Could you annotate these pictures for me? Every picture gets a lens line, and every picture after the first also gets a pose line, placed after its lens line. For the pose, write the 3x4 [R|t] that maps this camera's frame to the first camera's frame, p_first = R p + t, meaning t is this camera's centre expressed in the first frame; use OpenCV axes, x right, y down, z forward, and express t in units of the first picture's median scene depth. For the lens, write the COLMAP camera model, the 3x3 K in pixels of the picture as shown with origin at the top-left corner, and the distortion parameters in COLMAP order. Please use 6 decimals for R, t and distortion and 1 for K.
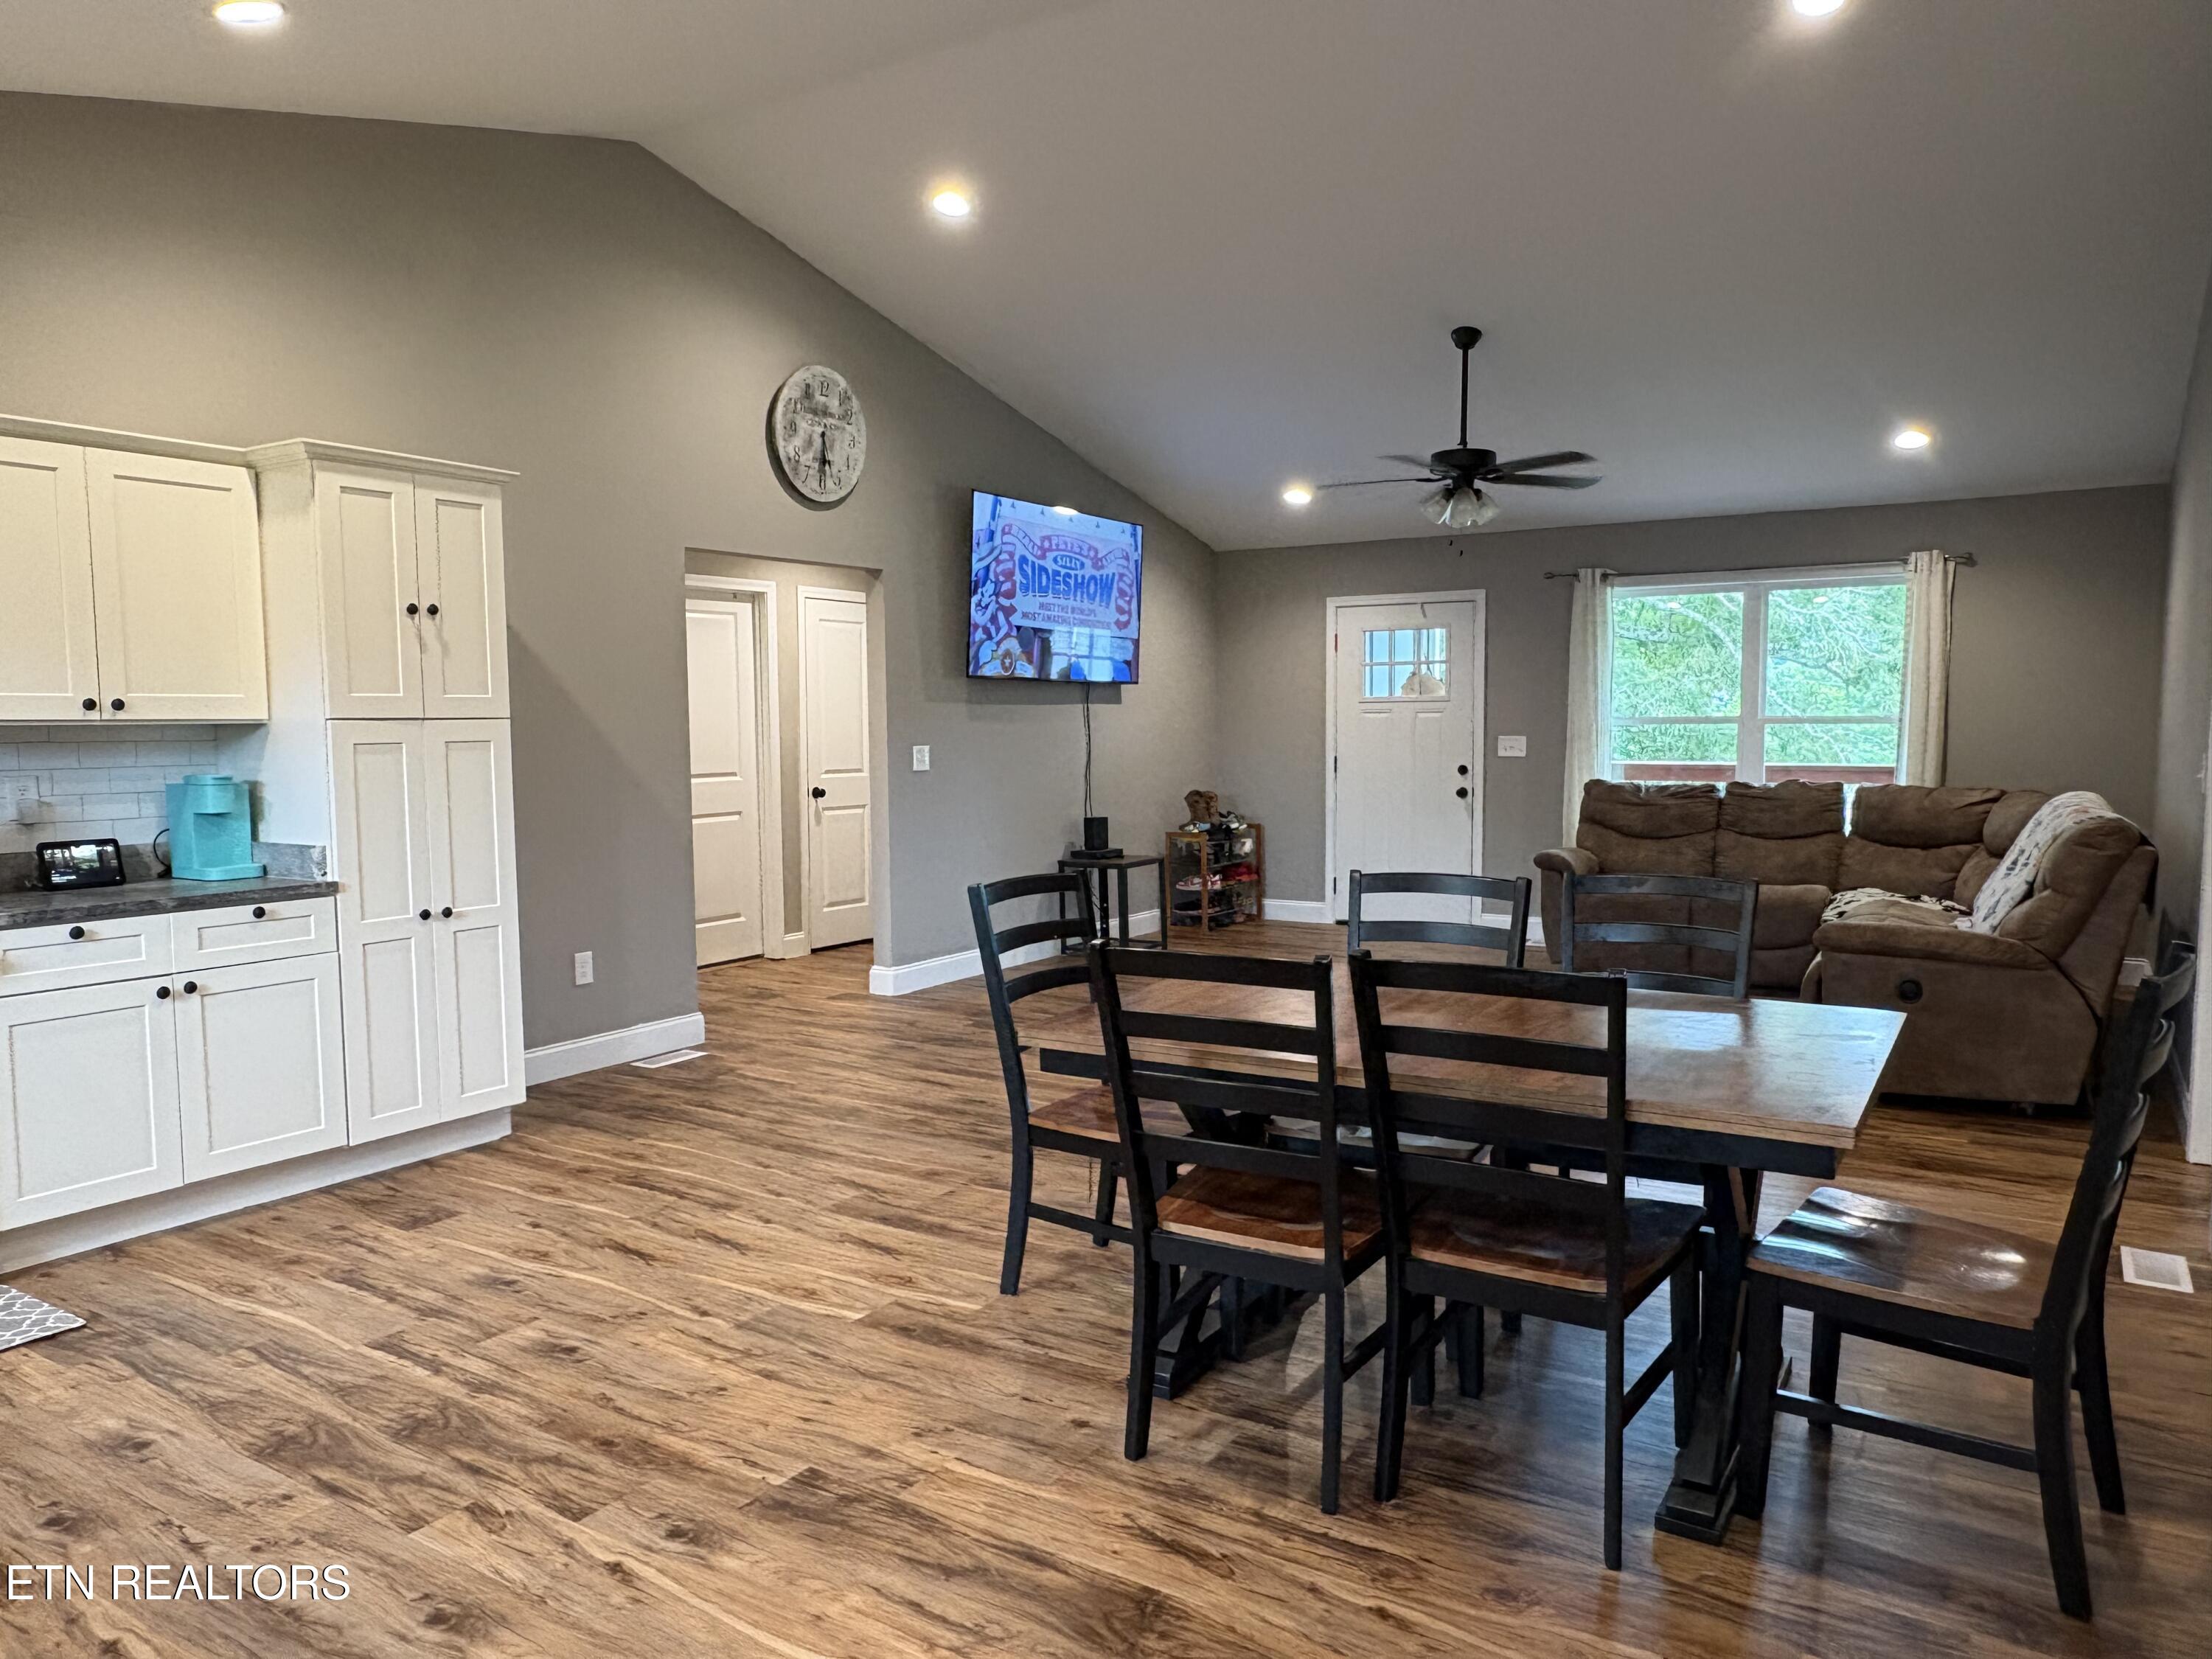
lens RADIAL K [[1497.2, 0, 1107.9], [0, 1497.2, 823.1], [0, 0, 1]] dist [-0.002203, 0.002715]
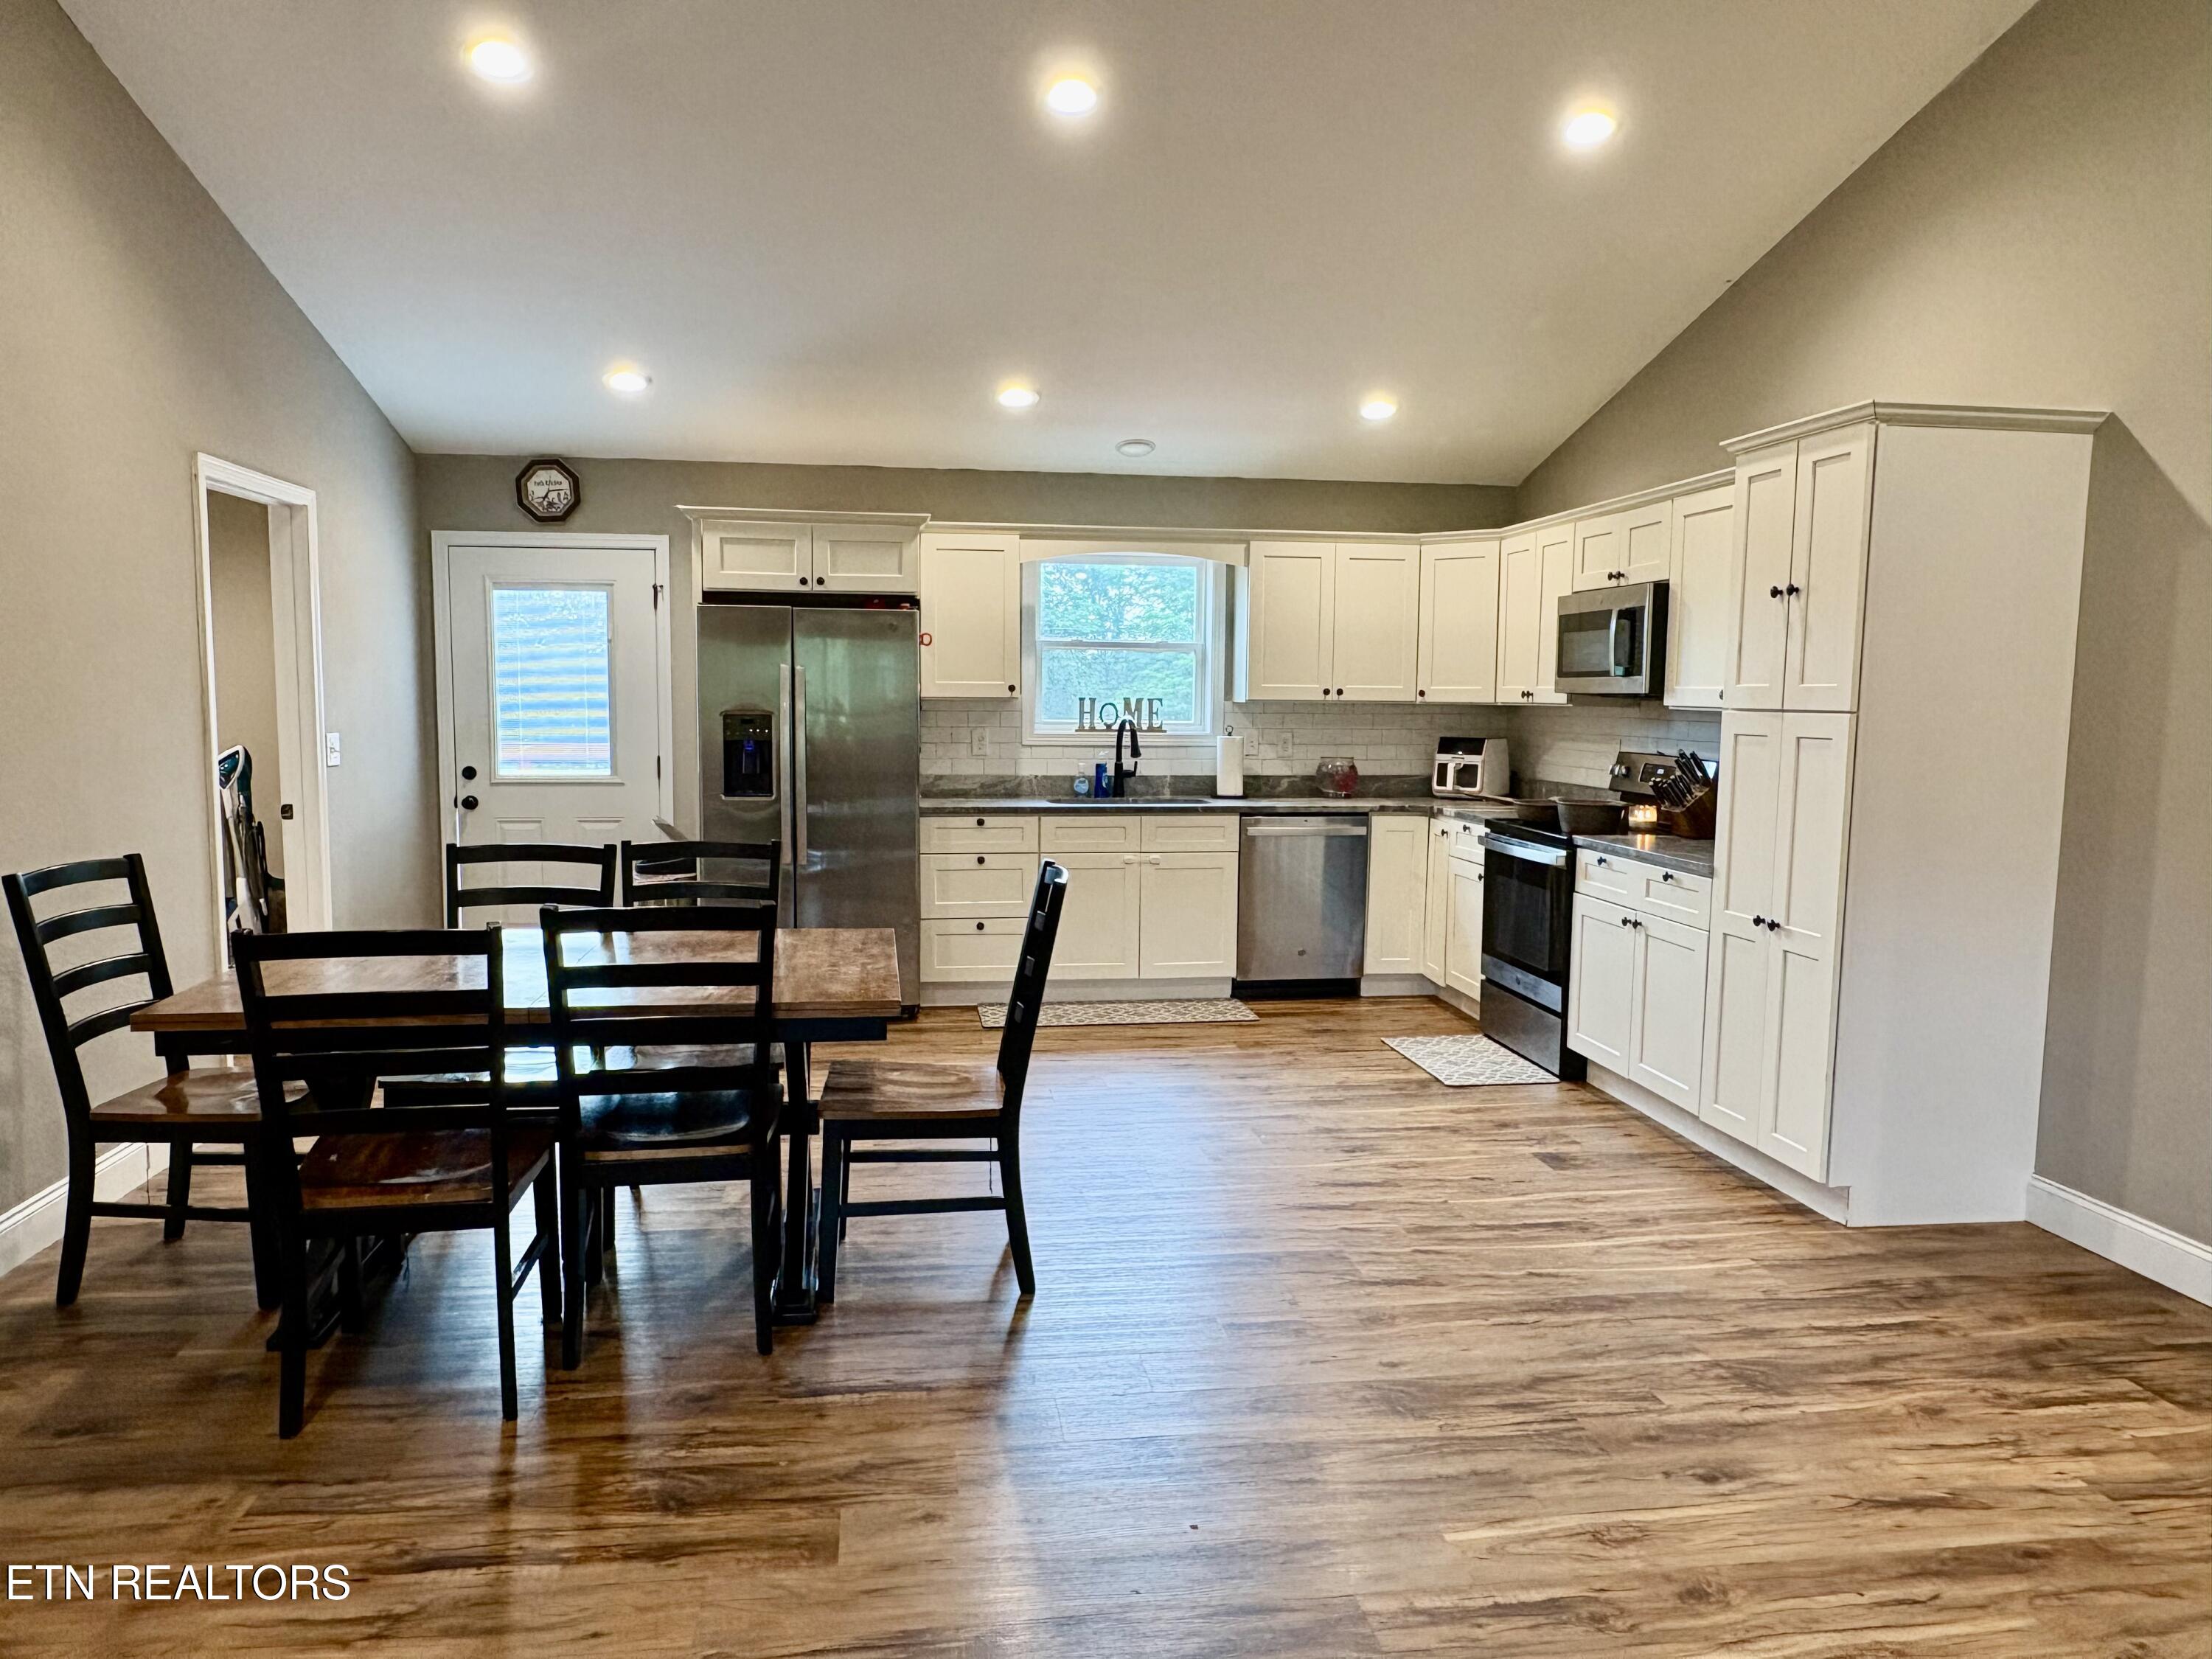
lens RADIAL K [[1497.2, 0, 1097.3], [0, 1497.2, 830.6], [0, 0, 1]] dist [-0.002203, 0.002715]
pose [[-0.762341, 0.057011, -0.644660, 0.494768], [-0.052772, 0.987319, 0.149719, -0.121712], [0.645021, 0.148157, -0.749665, 1.553361]]
